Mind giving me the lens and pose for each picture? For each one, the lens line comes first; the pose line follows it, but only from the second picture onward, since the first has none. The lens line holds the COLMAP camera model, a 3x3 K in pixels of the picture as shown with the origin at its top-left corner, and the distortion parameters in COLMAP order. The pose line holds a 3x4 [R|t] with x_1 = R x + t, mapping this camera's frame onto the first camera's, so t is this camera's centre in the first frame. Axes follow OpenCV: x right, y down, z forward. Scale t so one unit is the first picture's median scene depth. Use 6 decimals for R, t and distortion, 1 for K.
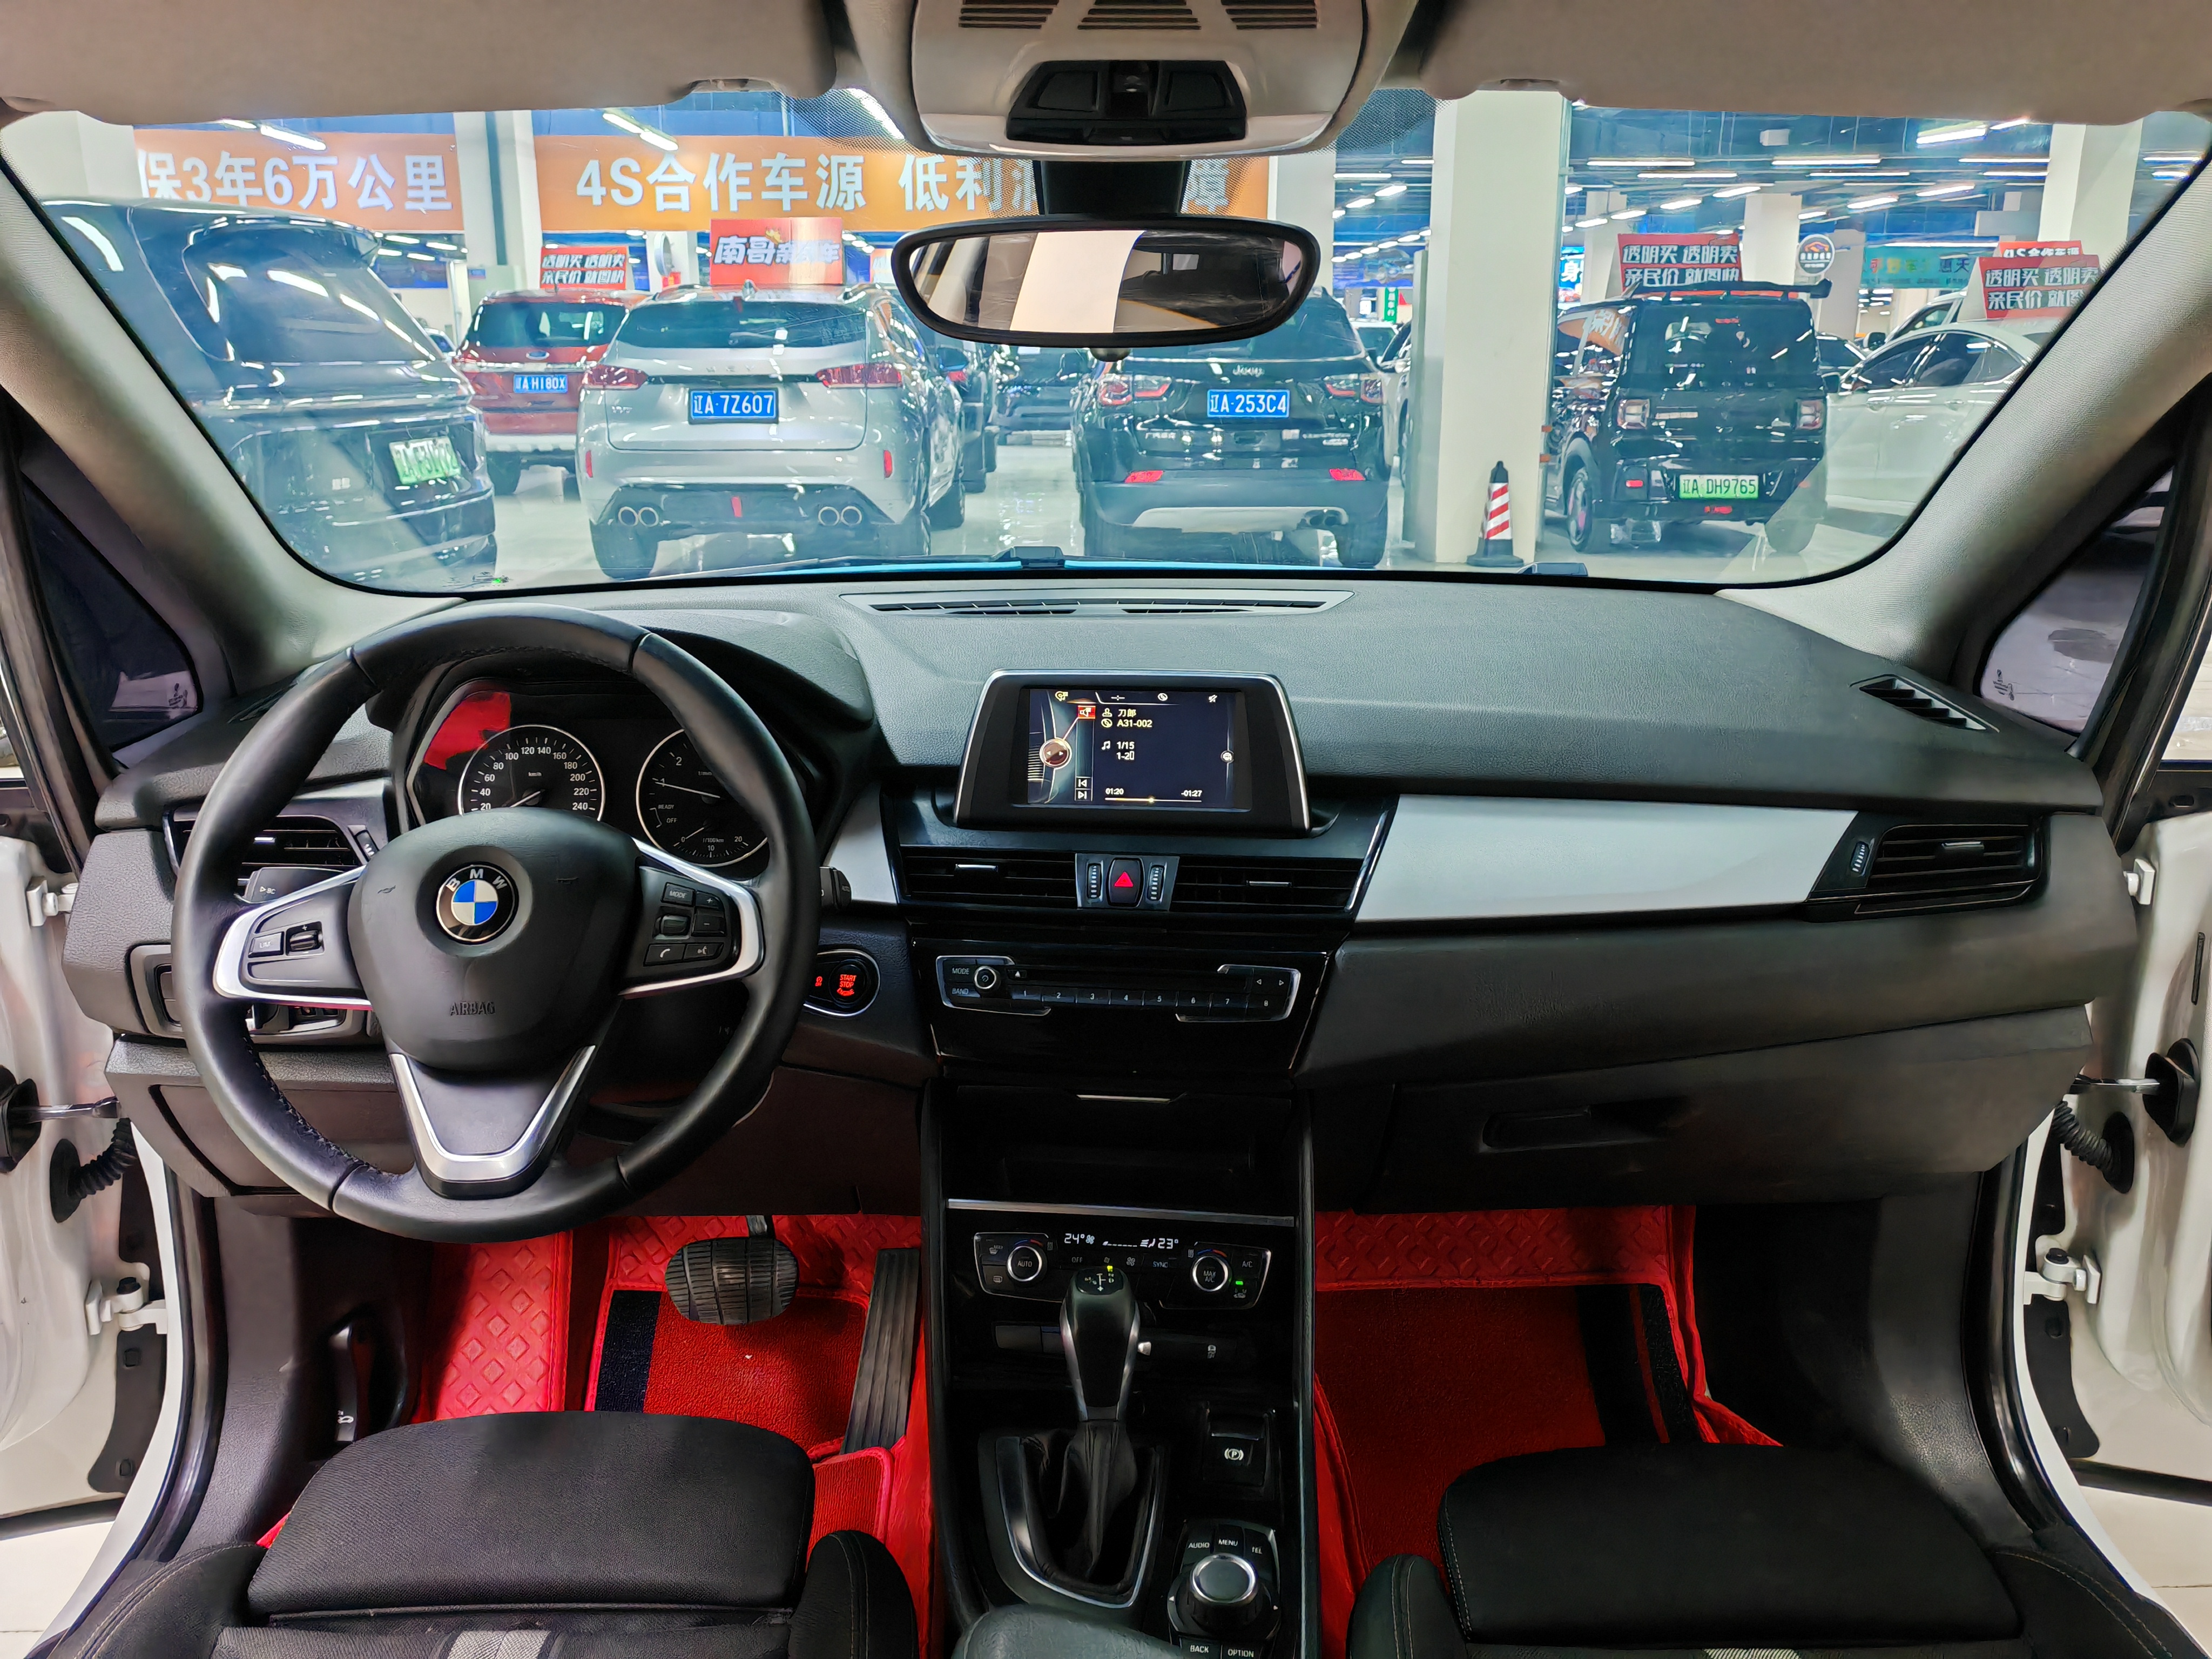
lens RADIAL K [[1717.6, 0, 1103.3], [0, 1717.6, 838.8], [0, 0, 1]] dist [0.015475, -0.002705]
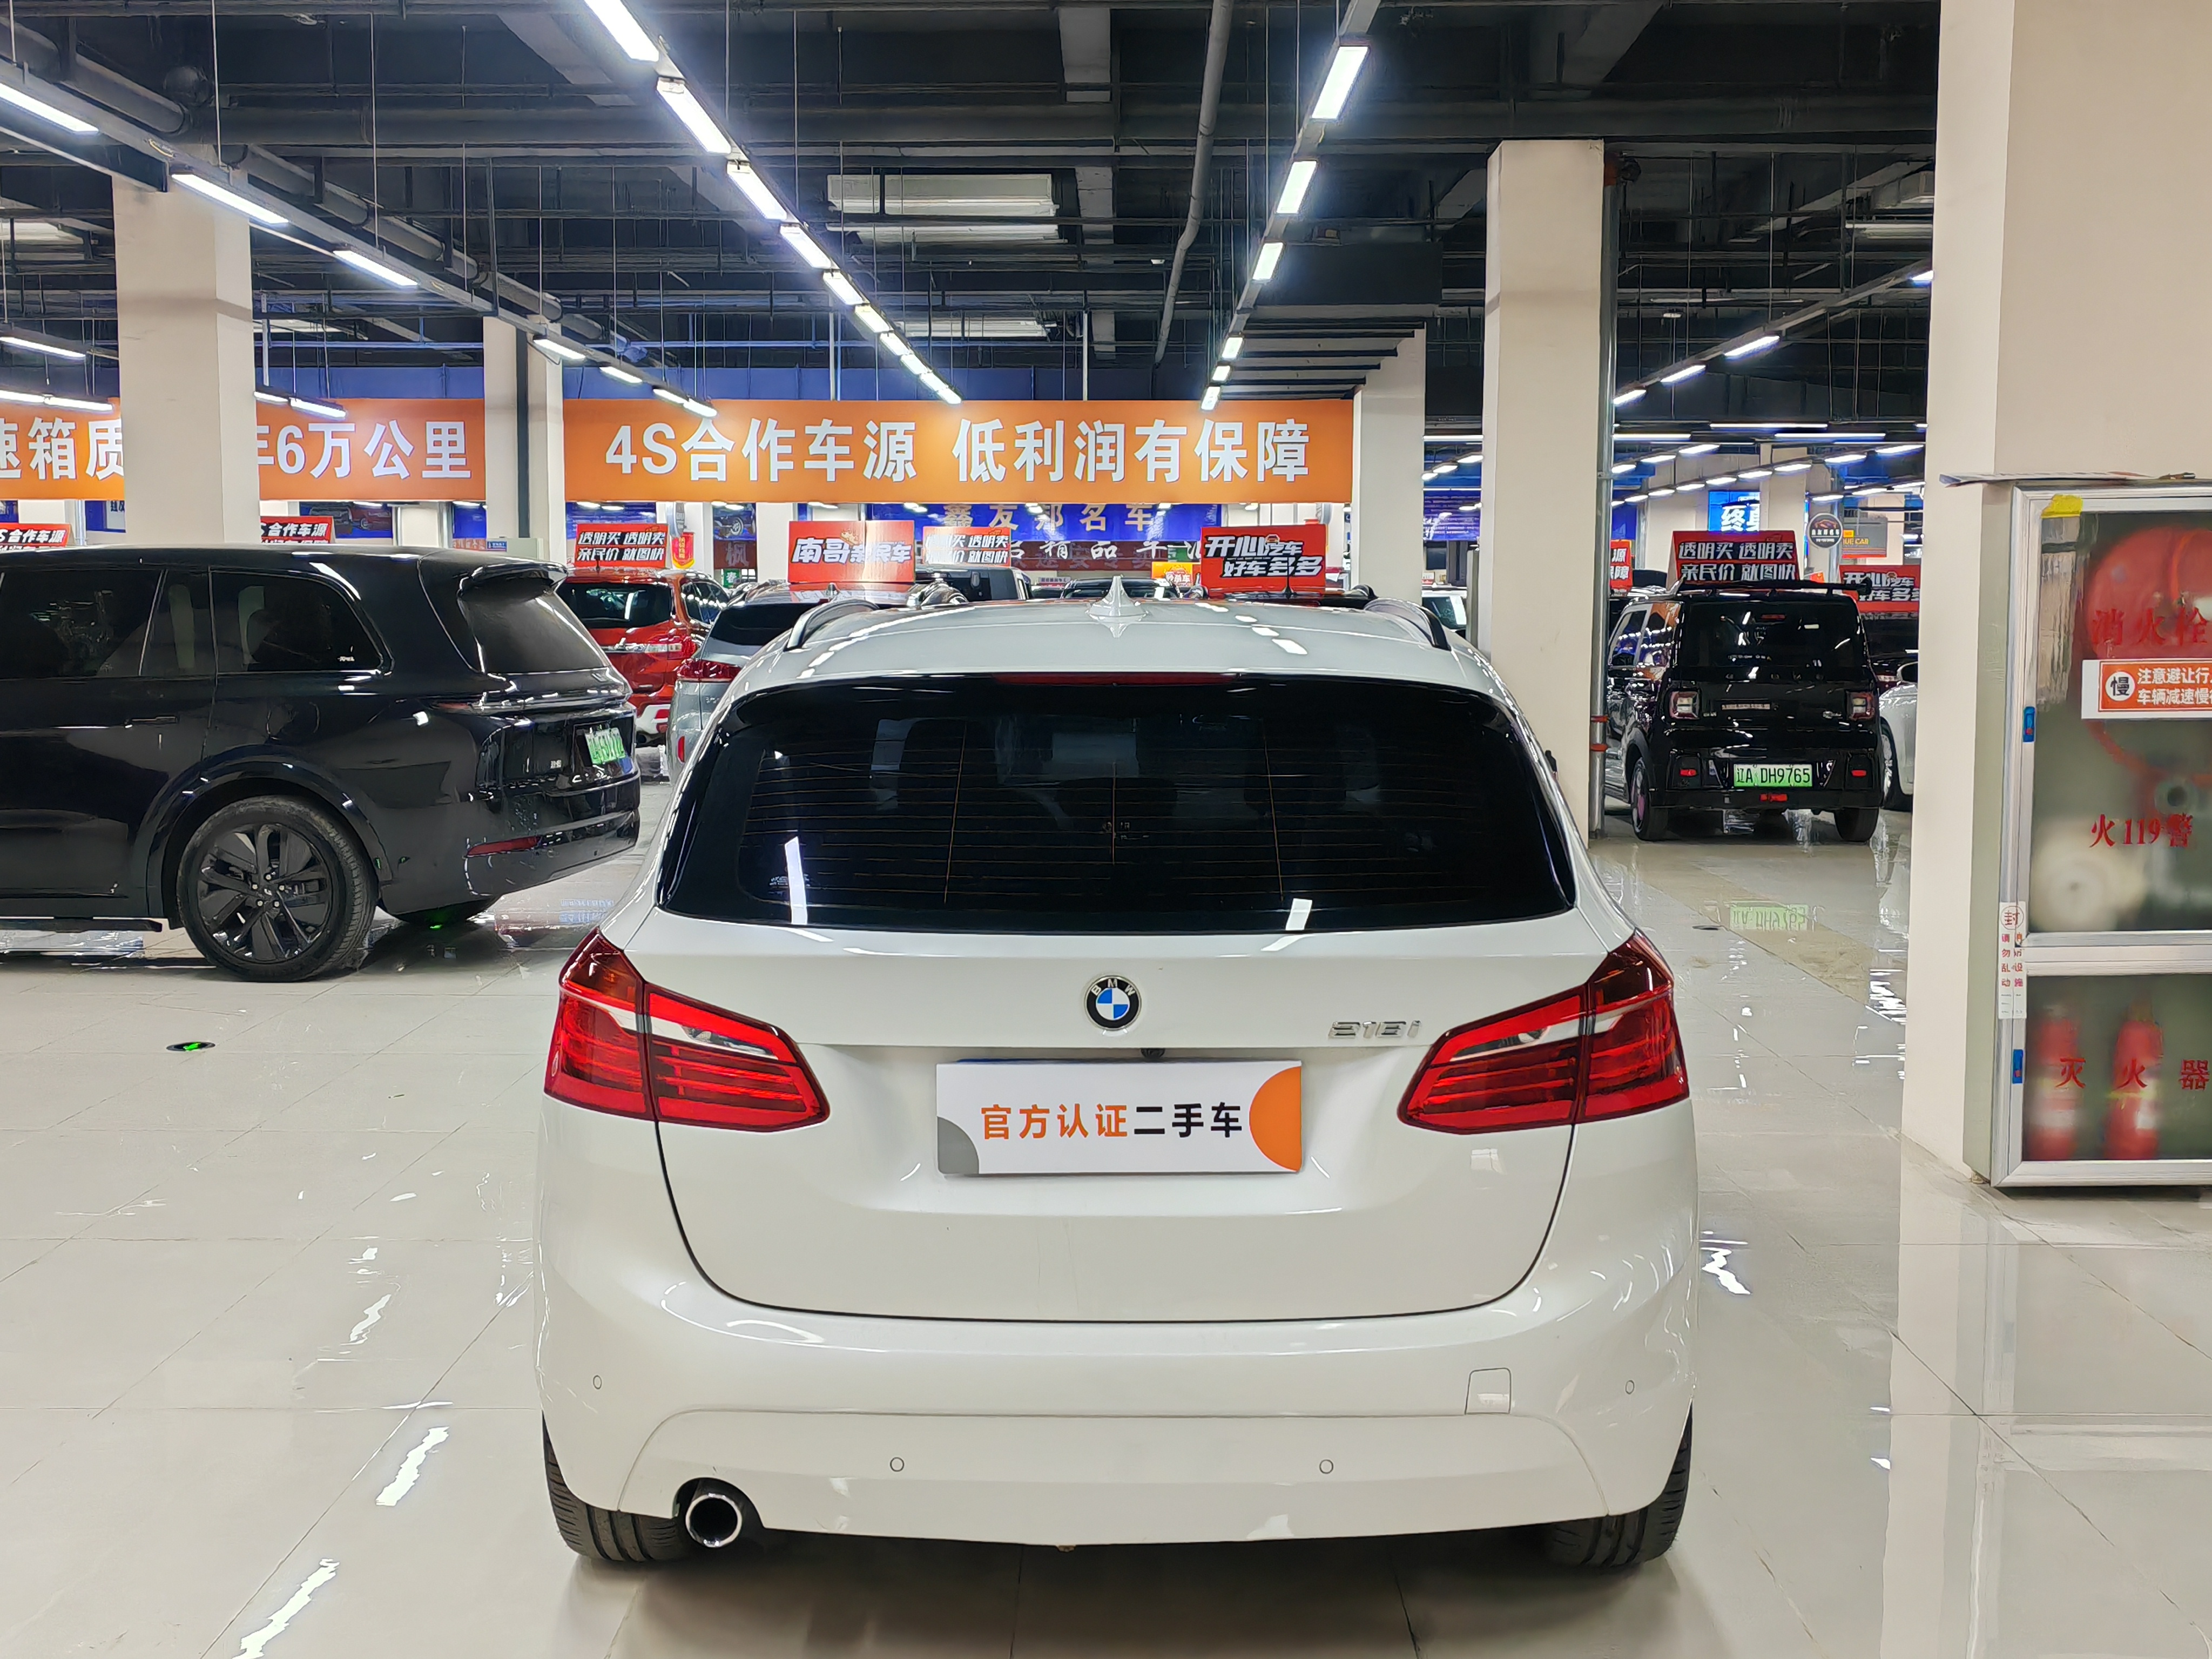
lens RADIAL K [[2493.1, 0, 1097.4], [0, 2493.1, 847.6], [0, 0, 1]] dist [0.023209, 0.000000]
pose [[0.999261, 0.006586, -0.037874, 0.038545], [-0.013033, 0.984903, -0.172618, 0.205227], [0.036165, 0.172984, 0.984260, -0.968968]]
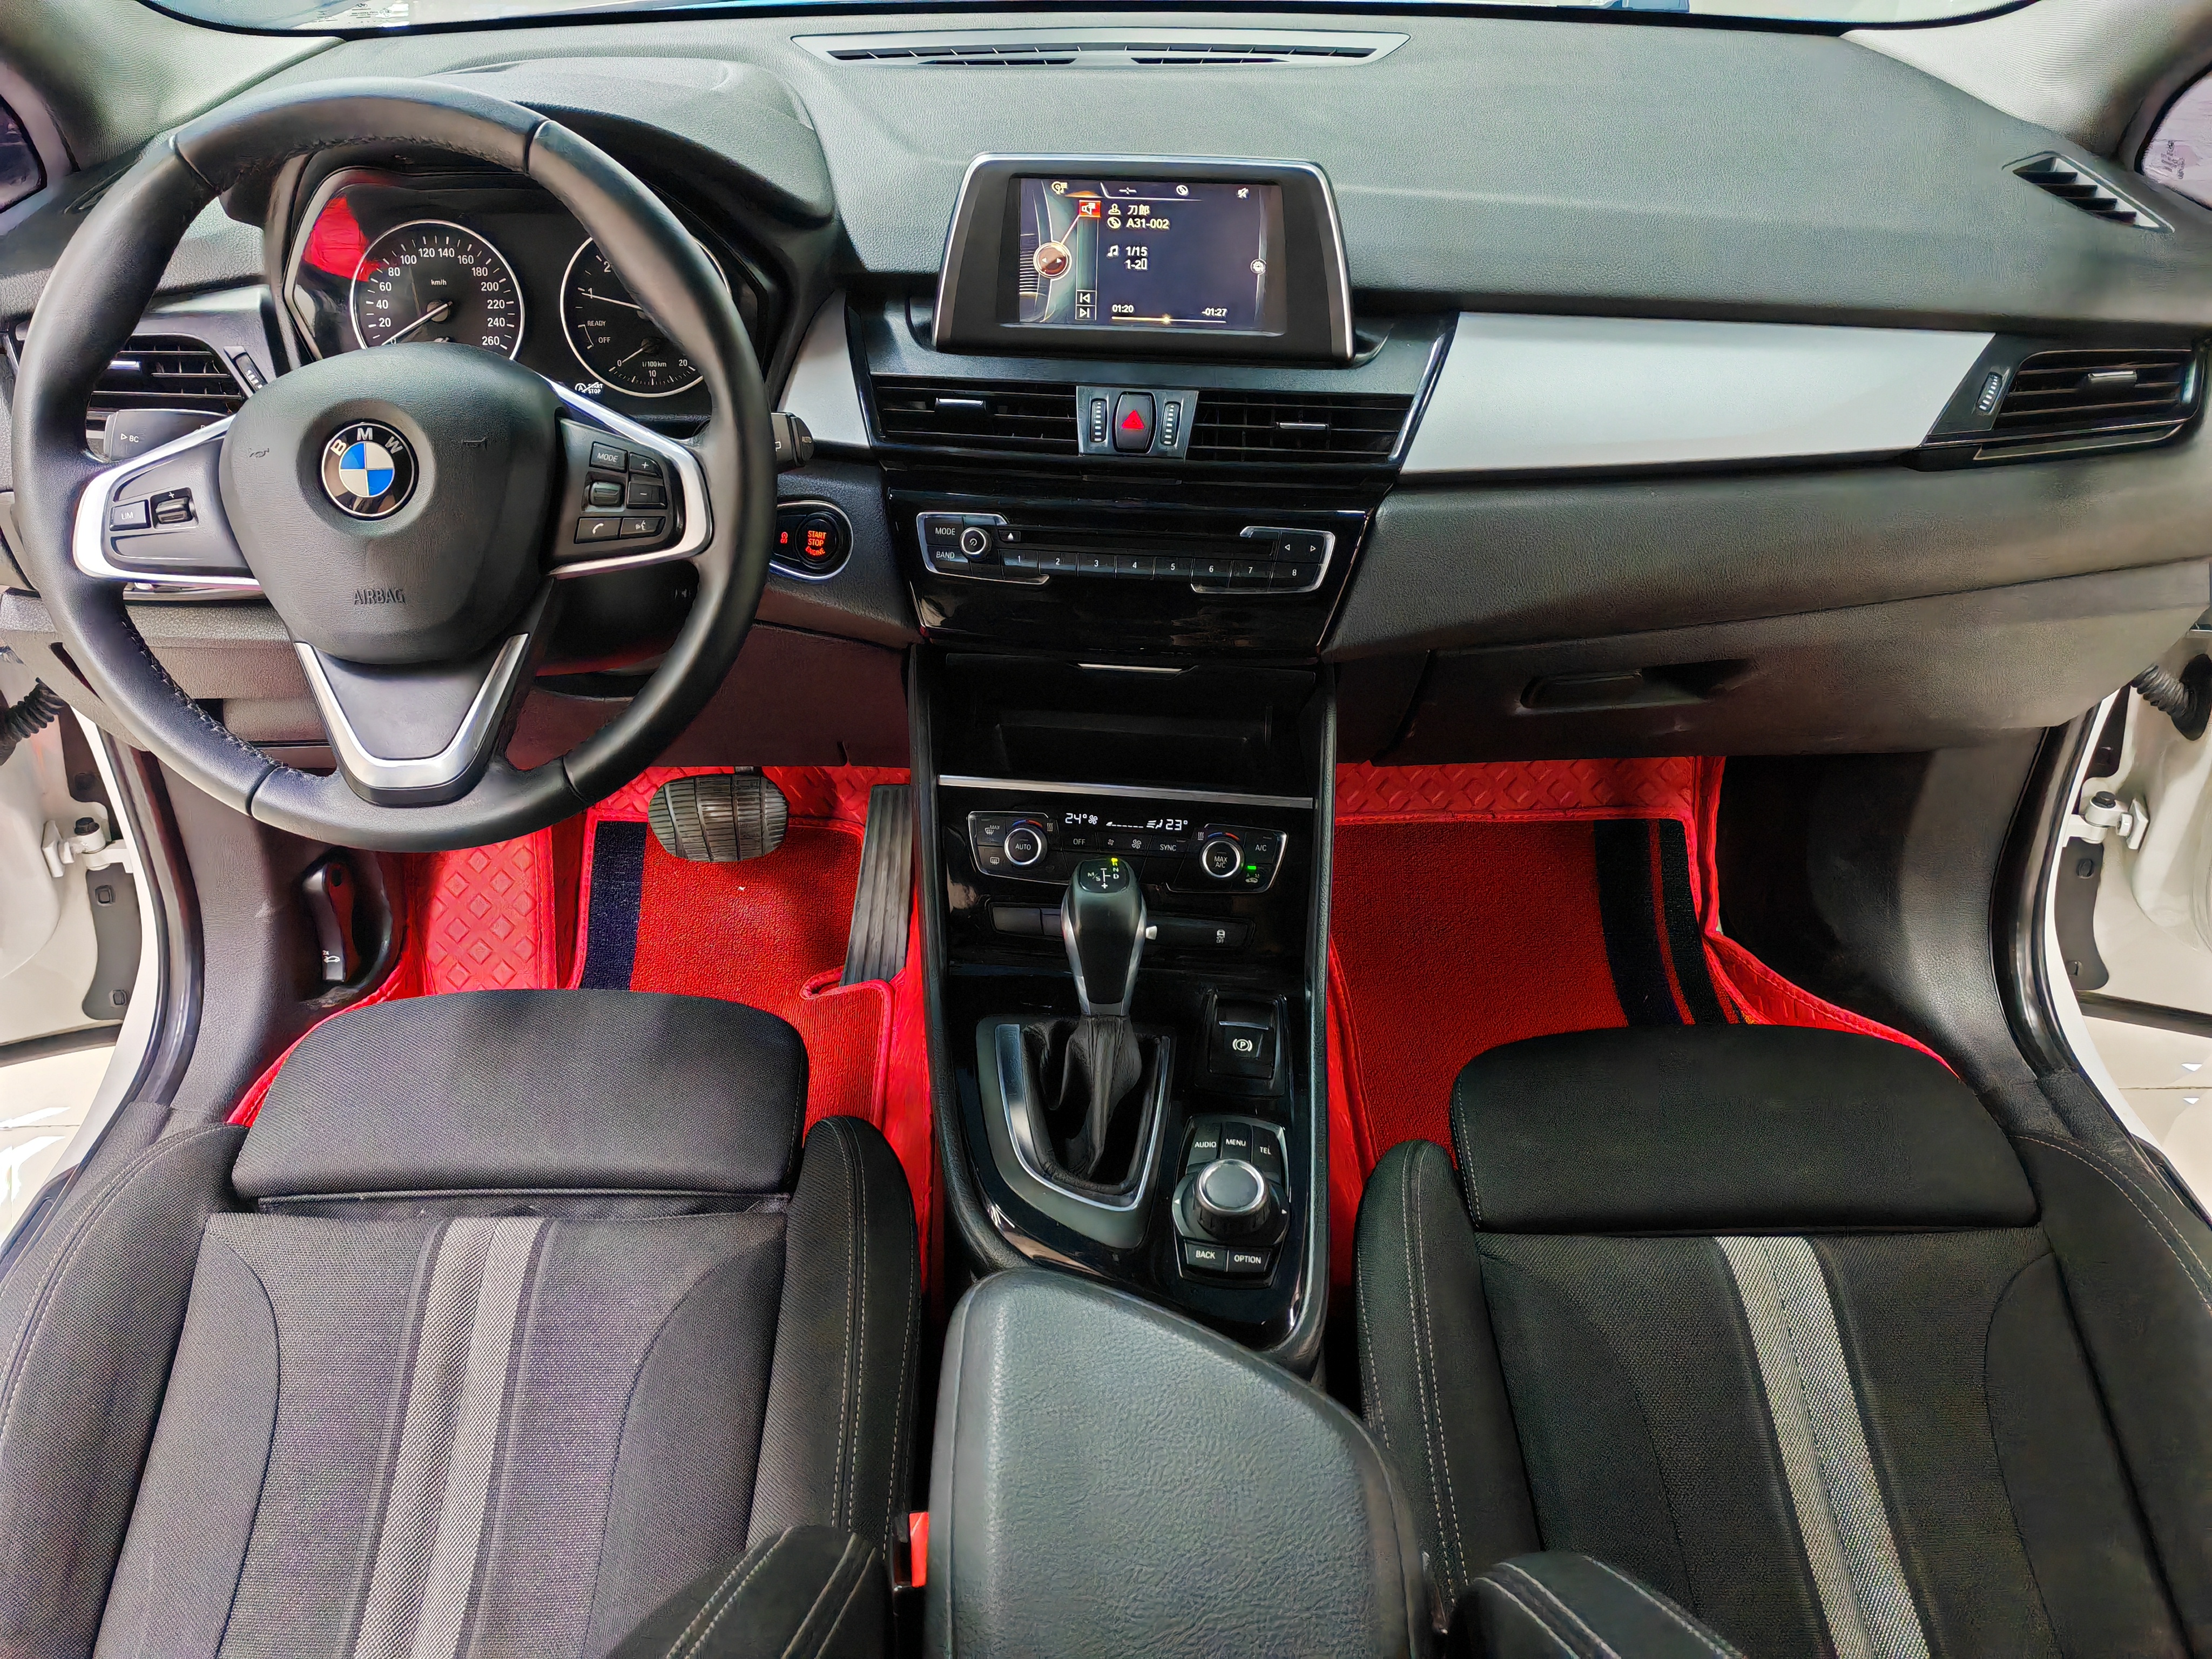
lens RADIAL K [[1717.6, 0, 1099.7], [0, 1717.6, 832.0], [0, 0, 1]] dist [0.015475, -0.002705]
pose [[0.999994, 0.003554, -0.000206, -0.001005], [-0.003312, 0.950162, 0.311738, -0.012889], [0.001303, -0.311736, 0.950168, 0.030959]]
